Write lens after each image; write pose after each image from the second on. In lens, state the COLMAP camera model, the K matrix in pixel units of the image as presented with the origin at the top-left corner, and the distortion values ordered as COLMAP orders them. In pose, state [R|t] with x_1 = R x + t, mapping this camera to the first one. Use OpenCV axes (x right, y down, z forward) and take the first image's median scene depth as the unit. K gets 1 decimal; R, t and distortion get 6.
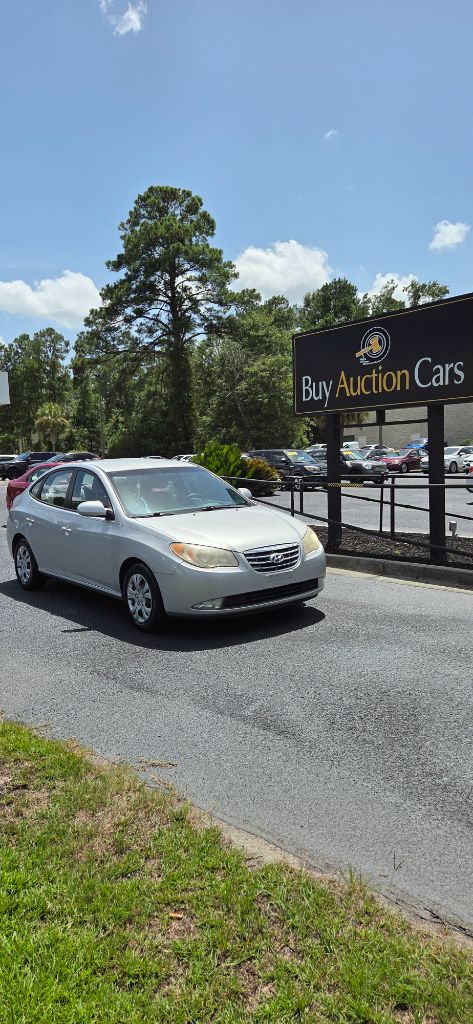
lens RADIAL K [[699.4, 0, 225.3], [0, 699.4, 511.0], [0, 0, 1]] dist [0.061254, 0.000134]
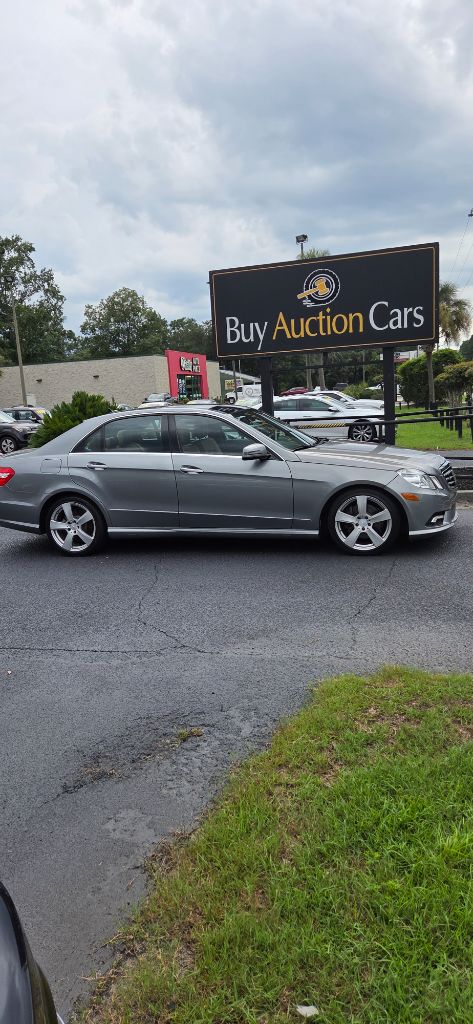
lens RADIAL K [[695.0, 0, 237.8], [0, 695.0, 509.8], [0, 0, 1]] dist [0.090988, -0.067248]
pose [[0.813500, -0.110938, 0.570886, -0.450134], [0.082430, 0.993722, 0.075644, -0.002374], [-0.575693, -0.014478, 0.817537, 0.212563]]
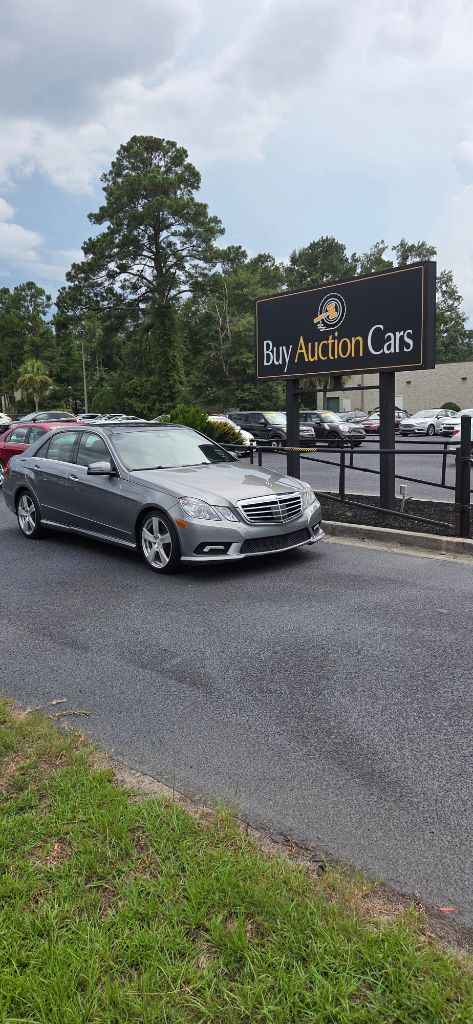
lens RADIAL K [[700.8, 0, 241.4], [0, 700.8, 506.6], [0, 0, 1]] dist [0.058353, -0.005326]
pose [[0.999263, 0.004532, 0.038112, 0.040647], [-0.006431, 0.998736, 0.049851, -0.003575], [-0.037838, -0.050059, 0.998029, -0.021819]]
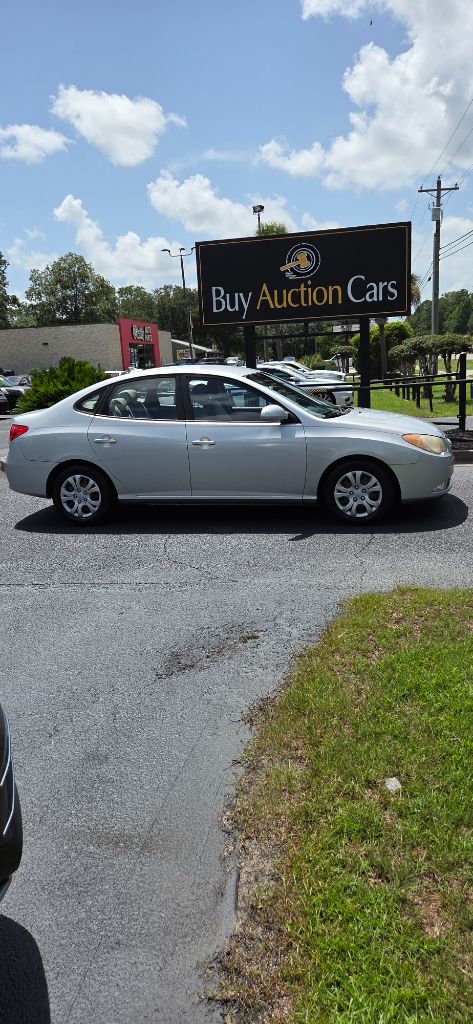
lens RADIAL K [[700.4, 0, 236.5], [0, 700.4, 512.0], [0, 0, 1]] dist [0.060768, -0.004632]
pose [[0.762547, -0.139155, 0.631789, -0.547795], [0.078630, 0.989288, 0.122993, 0.005678], [-0.642136, -0.044110, 0.765321, 0.193107]]
